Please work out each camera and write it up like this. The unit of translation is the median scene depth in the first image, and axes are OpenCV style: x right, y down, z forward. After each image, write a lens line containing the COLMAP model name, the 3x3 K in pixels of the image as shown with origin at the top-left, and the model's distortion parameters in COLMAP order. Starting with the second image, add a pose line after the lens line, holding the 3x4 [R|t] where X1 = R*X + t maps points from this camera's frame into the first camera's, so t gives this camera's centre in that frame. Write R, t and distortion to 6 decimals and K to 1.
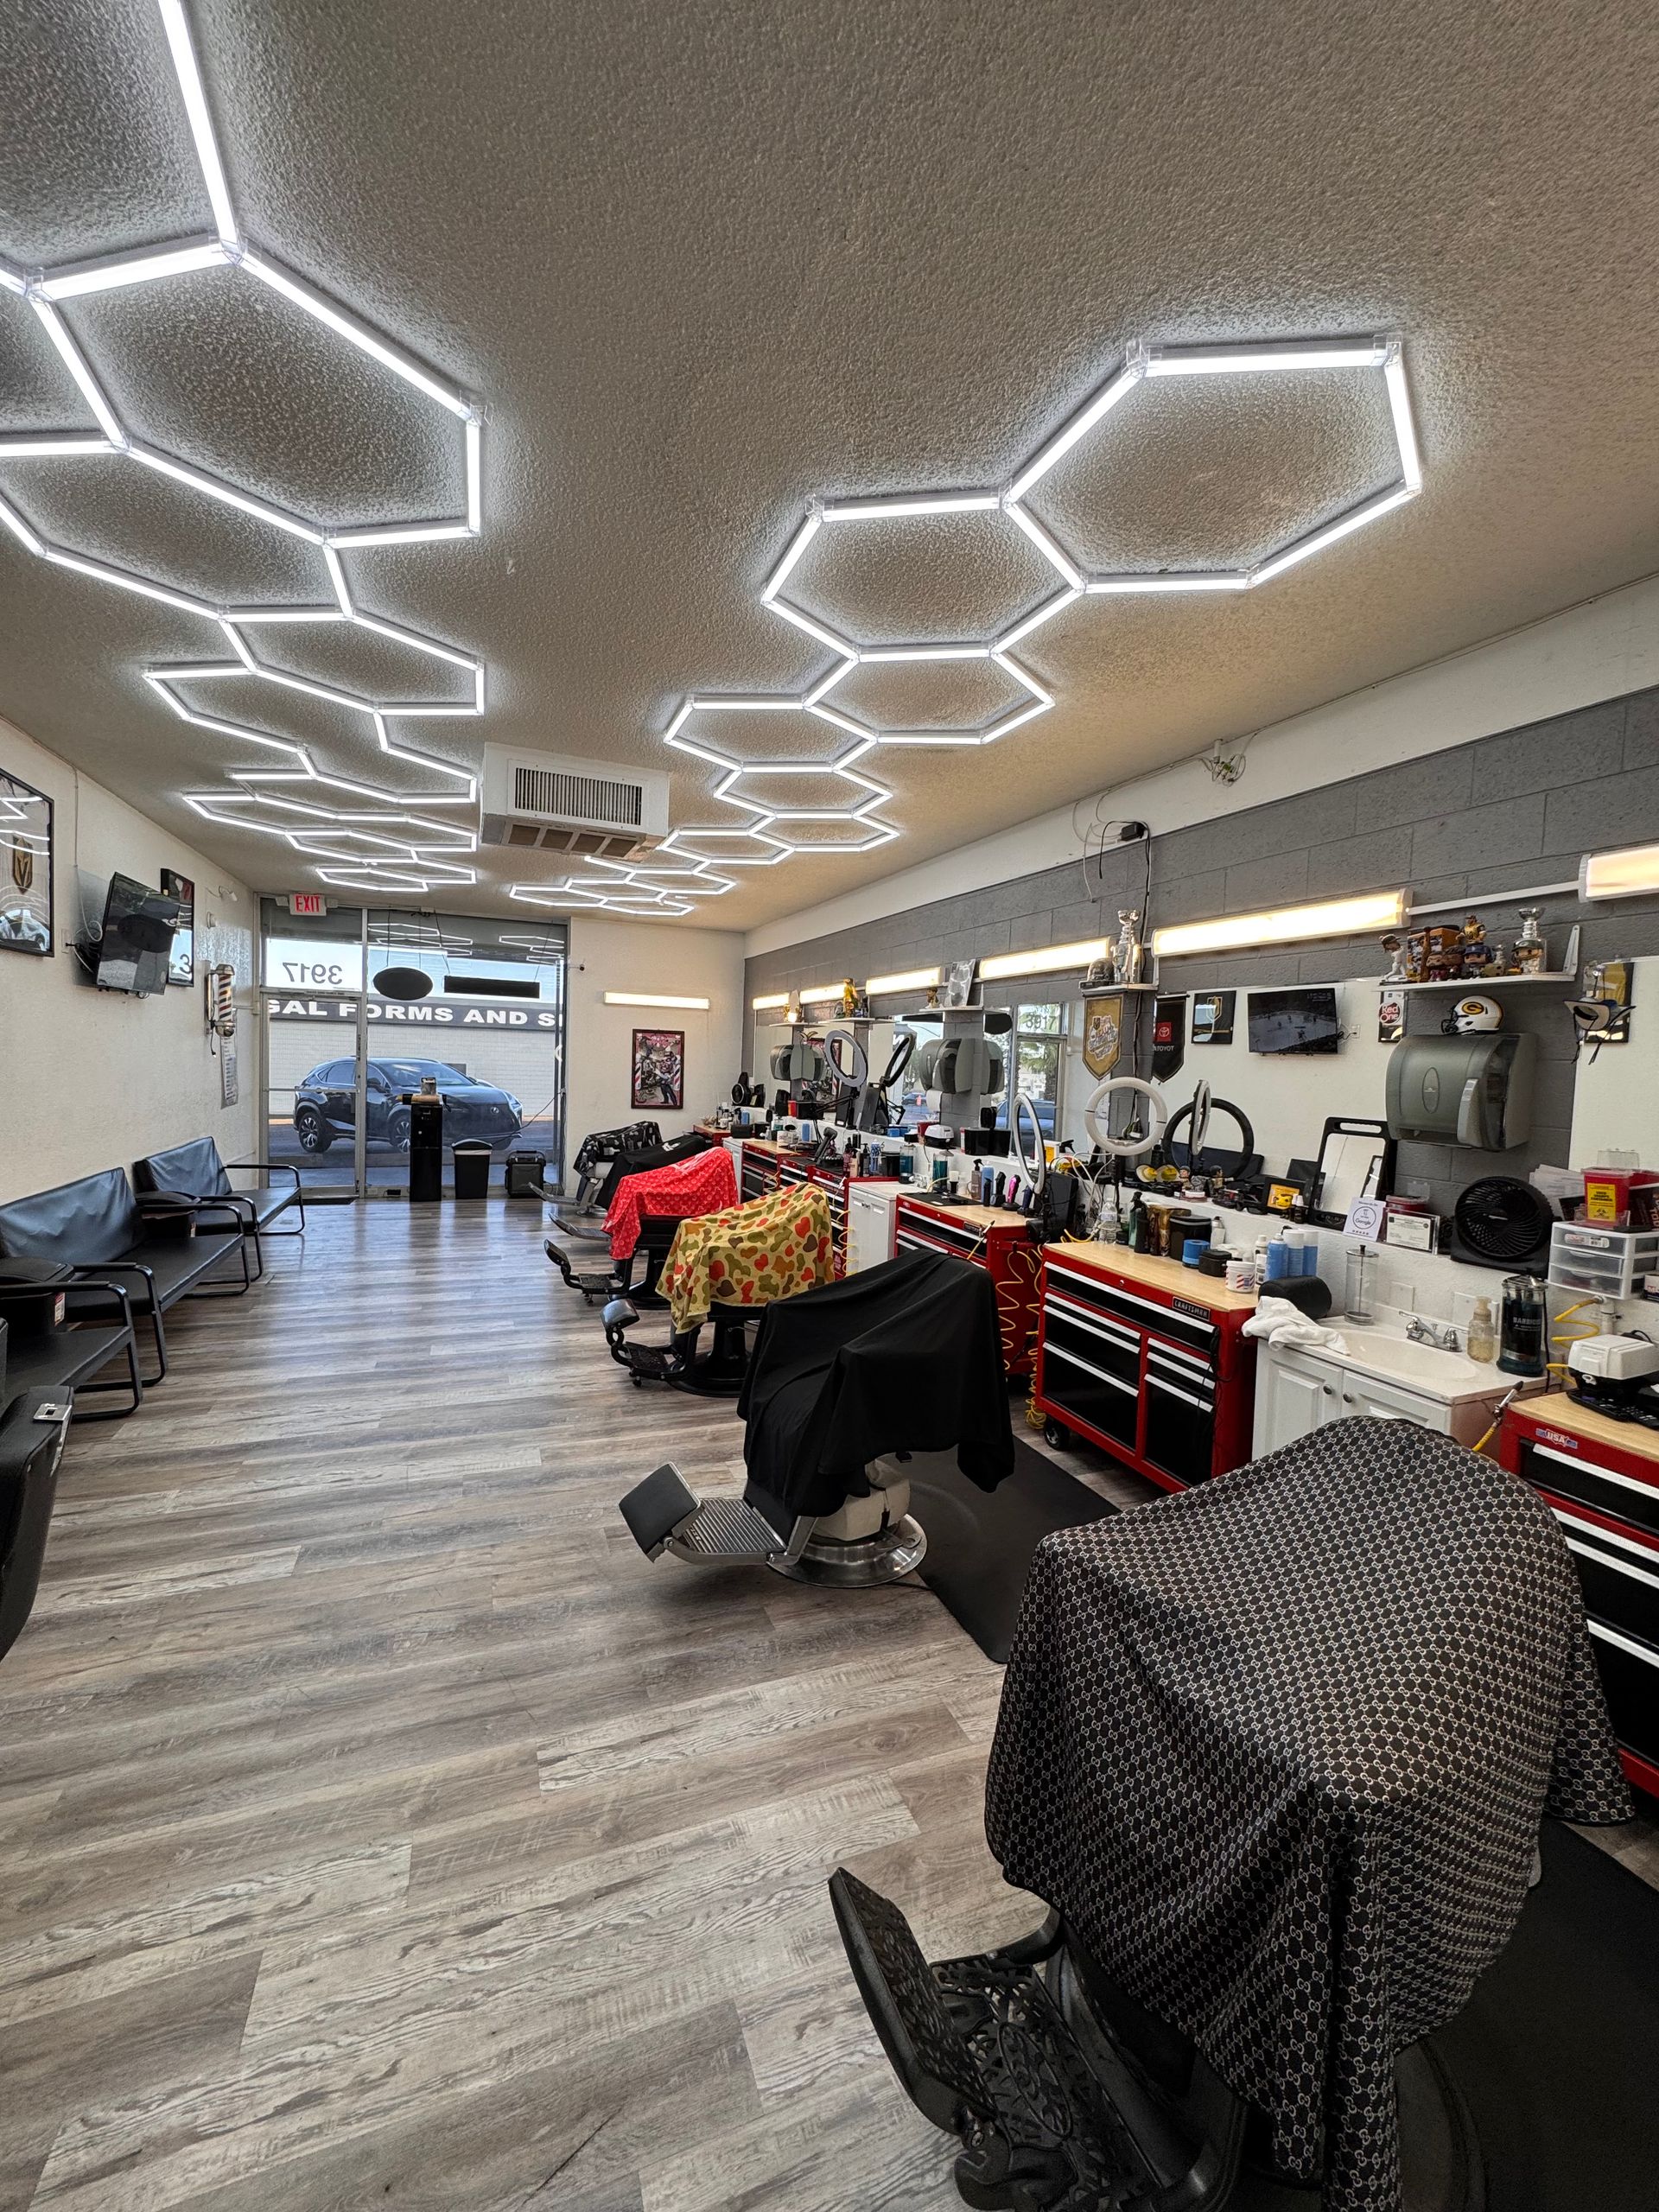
lens RADIAL K [[883.9, 0, 828.6], [0, 883.9, 1105.1], [0, 0, 1]] dist [0.000139, -0.000003]
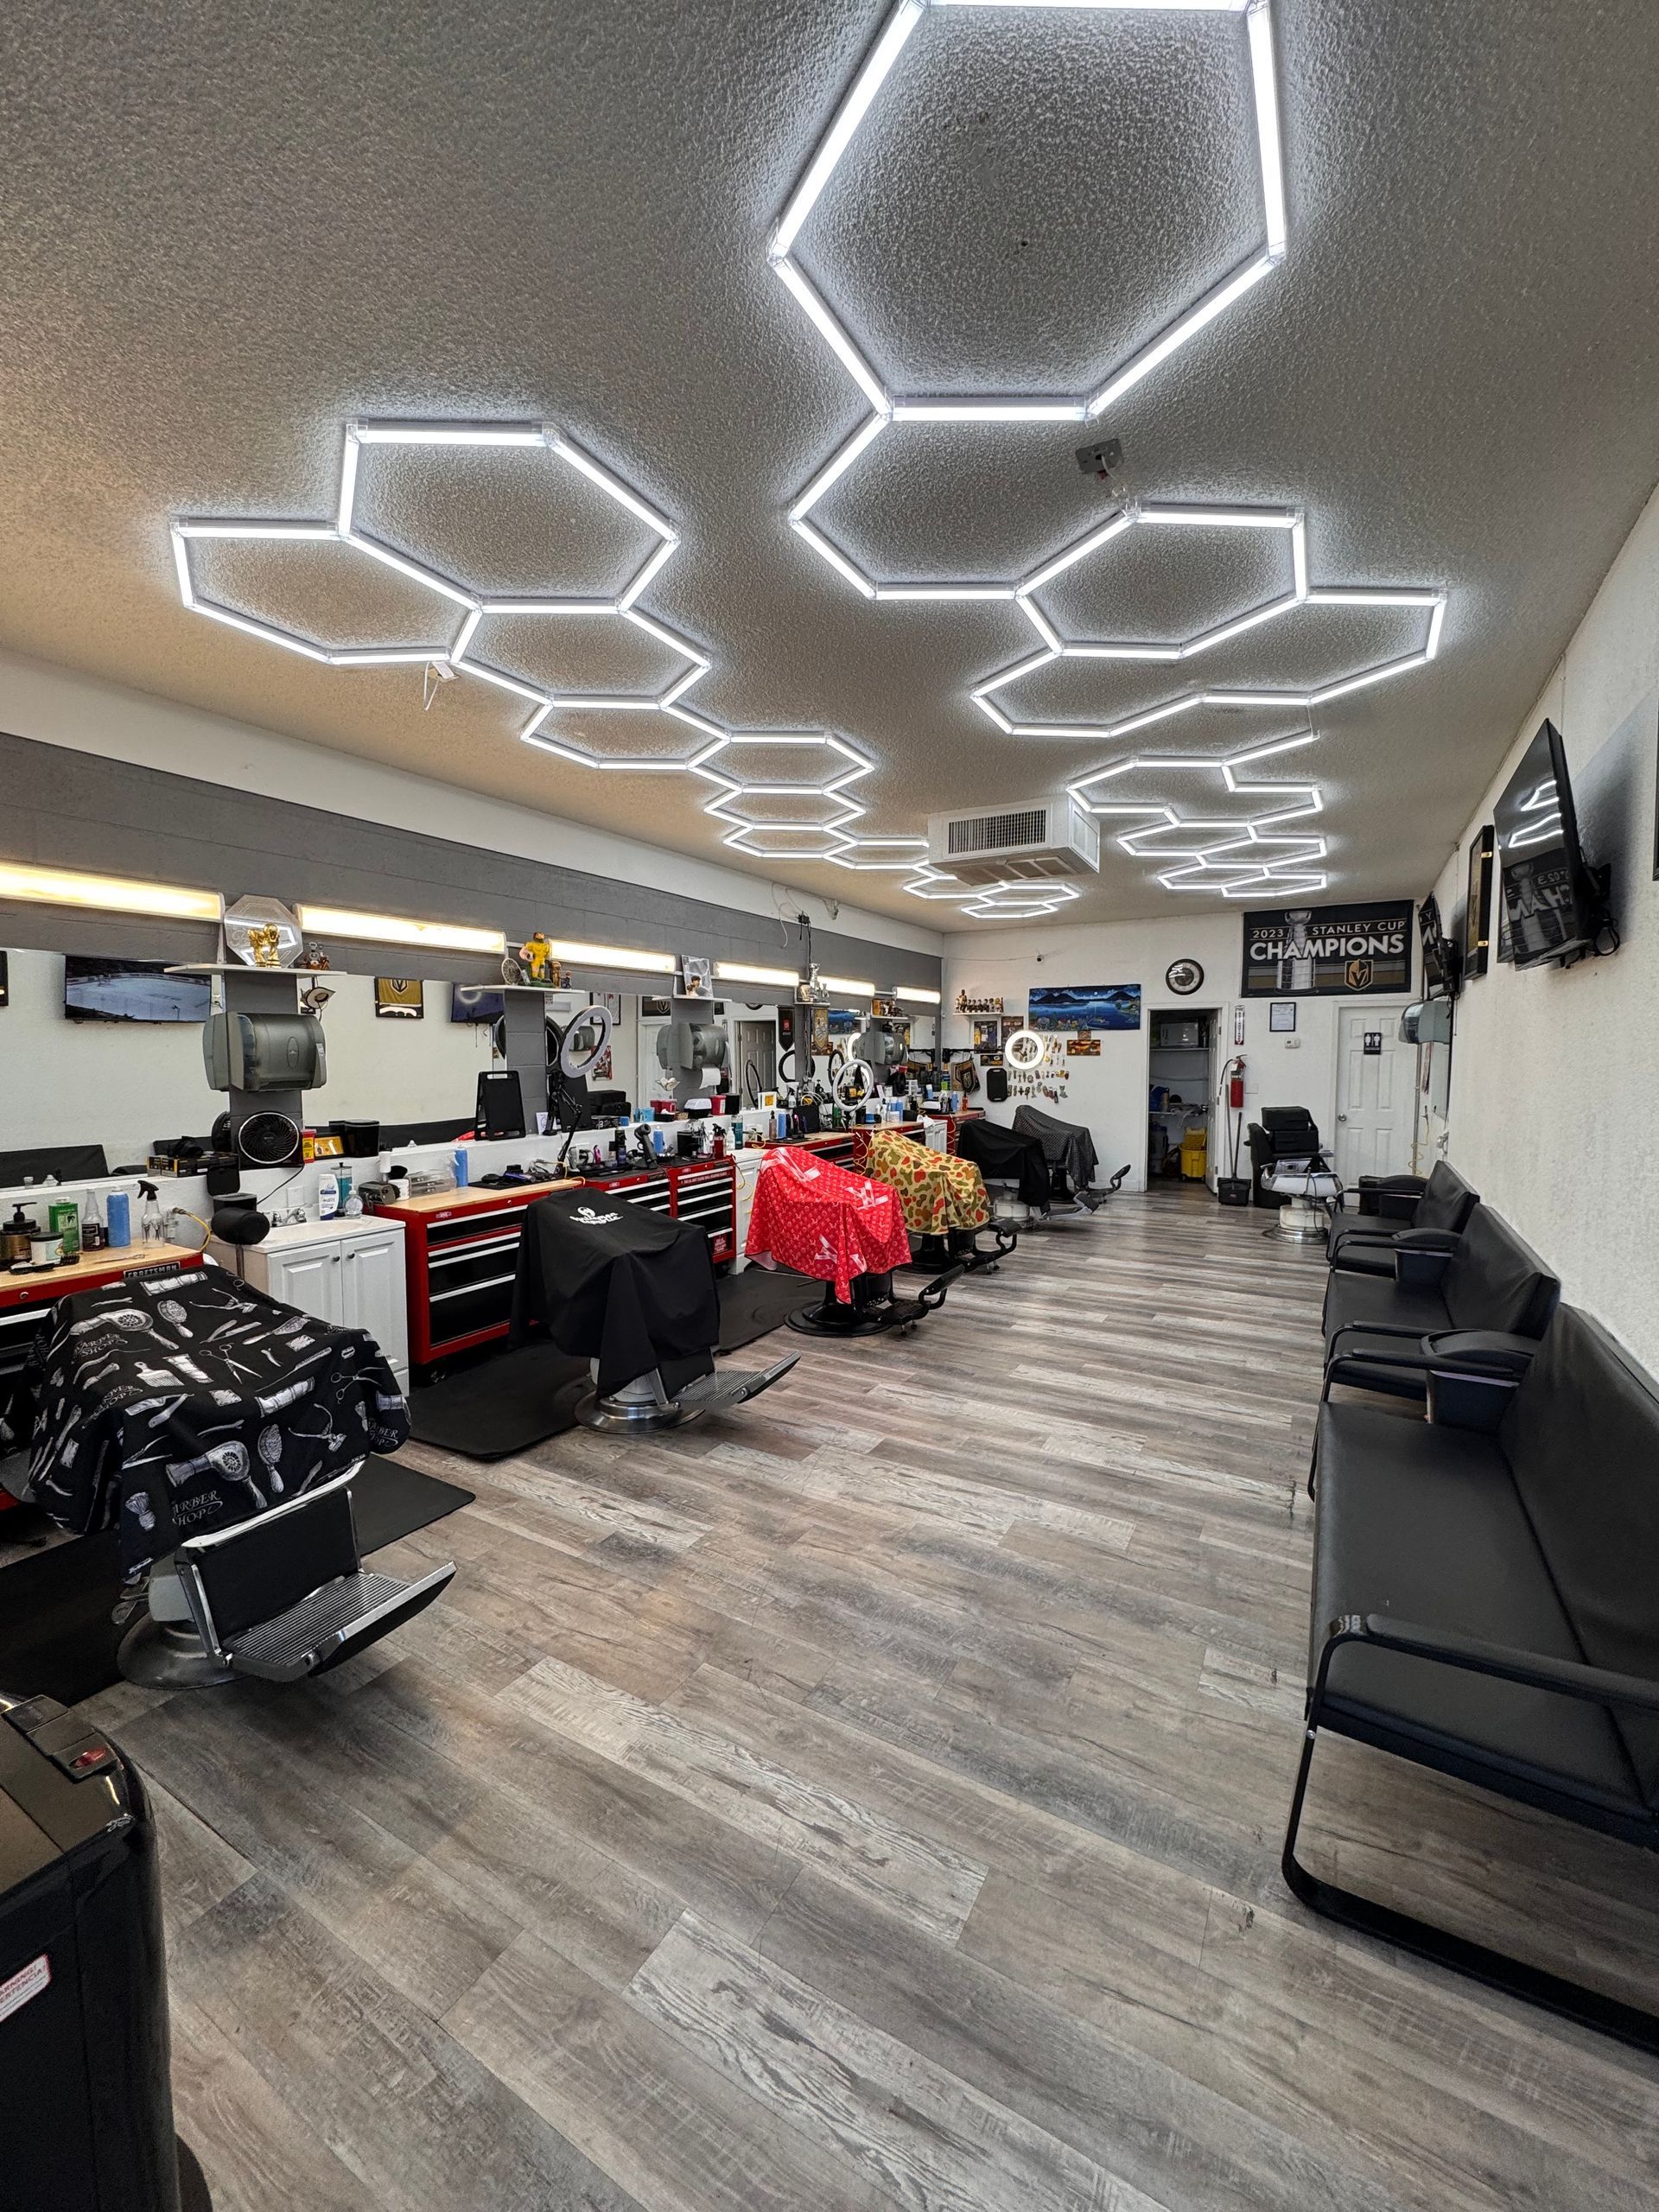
lens RADIAL K [[883.9, 0, 828.5], [0, 883.9, 1107.7], [0, 0, 1]] dist [0.000139, -0.000003]
pose [[-0.616303, -0.085065, 0.782902, -1.214482], [0.021725, 0.991934, 0.124879, -0.144935], [-0.787210, 0.093972, -0.609484, 2.161328]]
